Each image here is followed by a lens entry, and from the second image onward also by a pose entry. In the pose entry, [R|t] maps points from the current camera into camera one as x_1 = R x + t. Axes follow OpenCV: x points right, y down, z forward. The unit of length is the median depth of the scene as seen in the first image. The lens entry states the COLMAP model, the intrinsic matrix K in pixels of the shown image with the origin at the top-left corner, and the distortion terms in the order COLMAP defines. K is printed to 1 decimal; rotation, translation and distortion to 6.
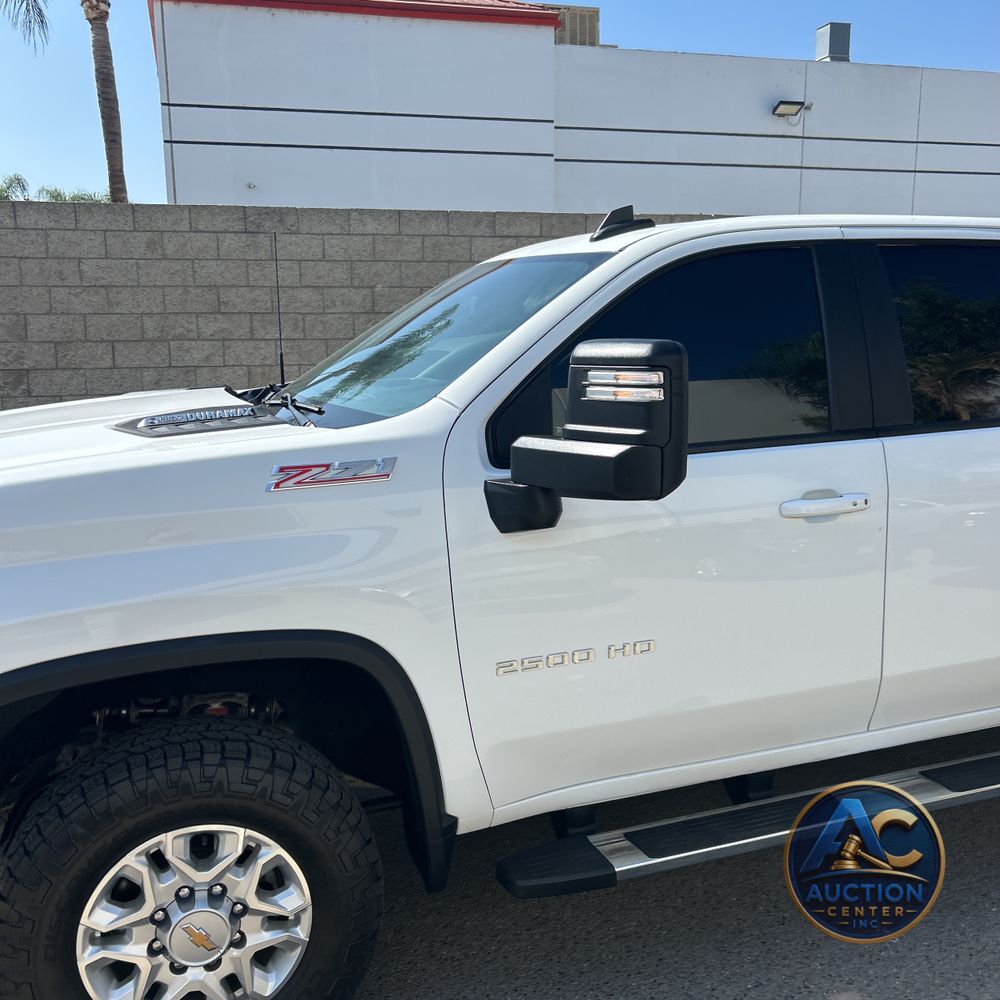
lens RADIAL K [[1021.5, 0, 484.9], [0, 1021.5, 503.9], [0, 0, 1]] dist [0.013874, 0.000000]
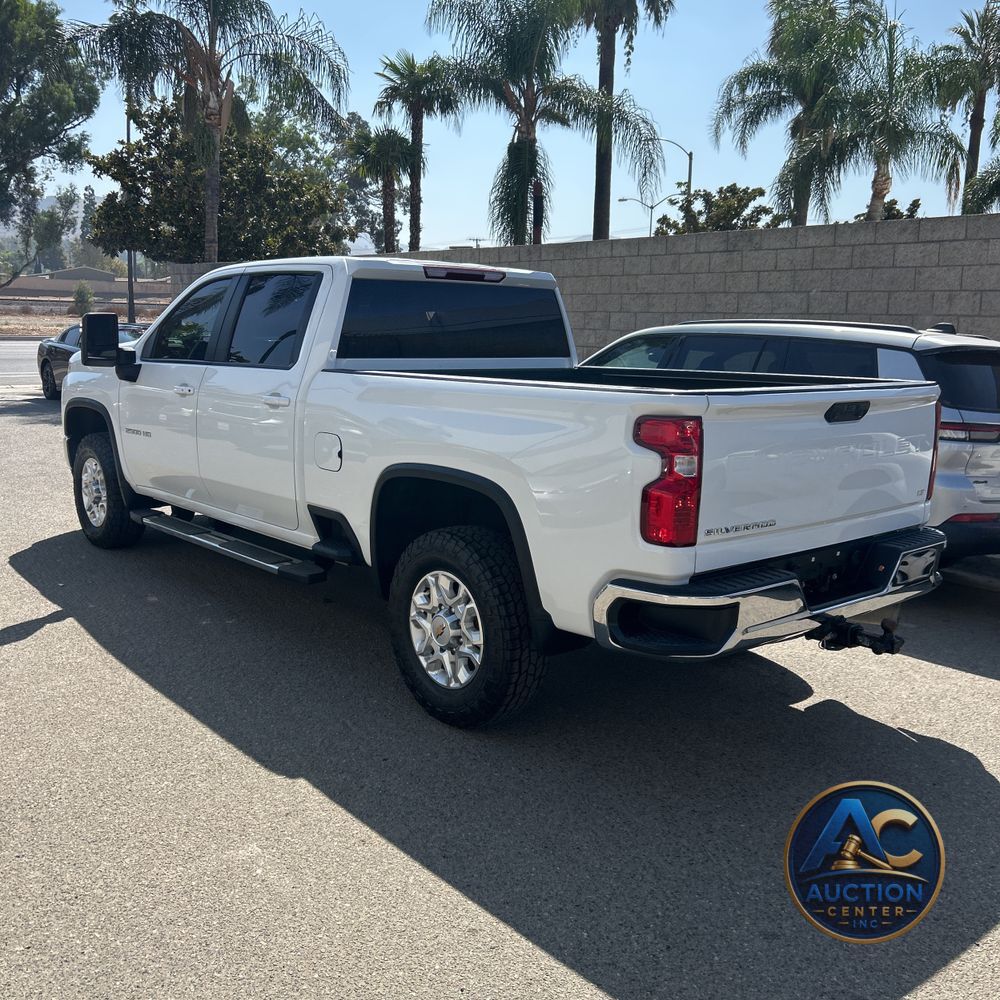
lens RADIAL K [[1021.5, 0, 477.3], [0, 1021.5, 479.3], [0, 0, 1]] dist [0.013874, 0.000000]
pose [[0.361795, 0.162920, -0.917911, 0.894674], [-0.186416, 0.977369, 0.099997, -0.051827], [0.913429, 0.134935, 0.383978, 0.244619]]
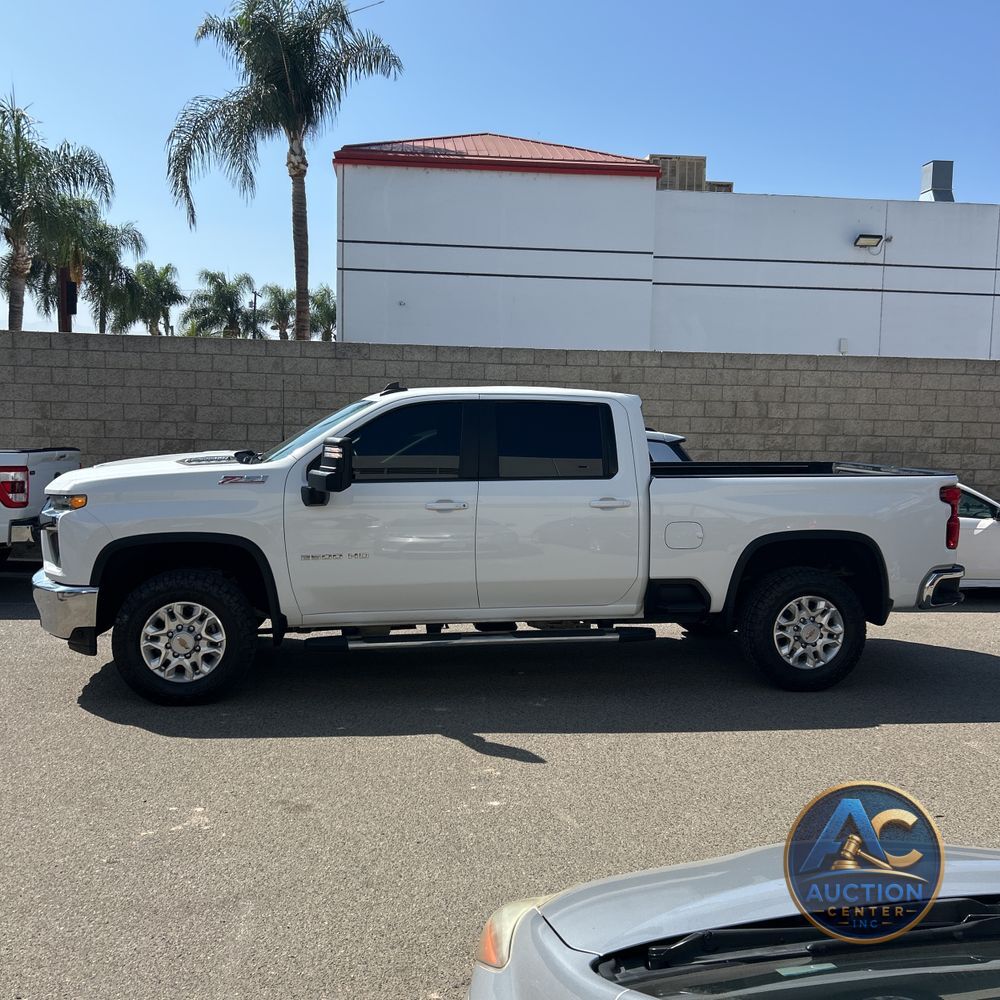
lens RADIAL K [[1021.5, 0, 503.0], [0, 1021.5, 482.0], [0, 0, 1]] dist [0.013874, 0.000000]
pose [[0.984170, 0.046943, -0.170899, 0.292387], [-0.064342, 0.993130, -0.097734, 0.057747], [0.165137, 0.107183, 0.980429, -0.461699]]
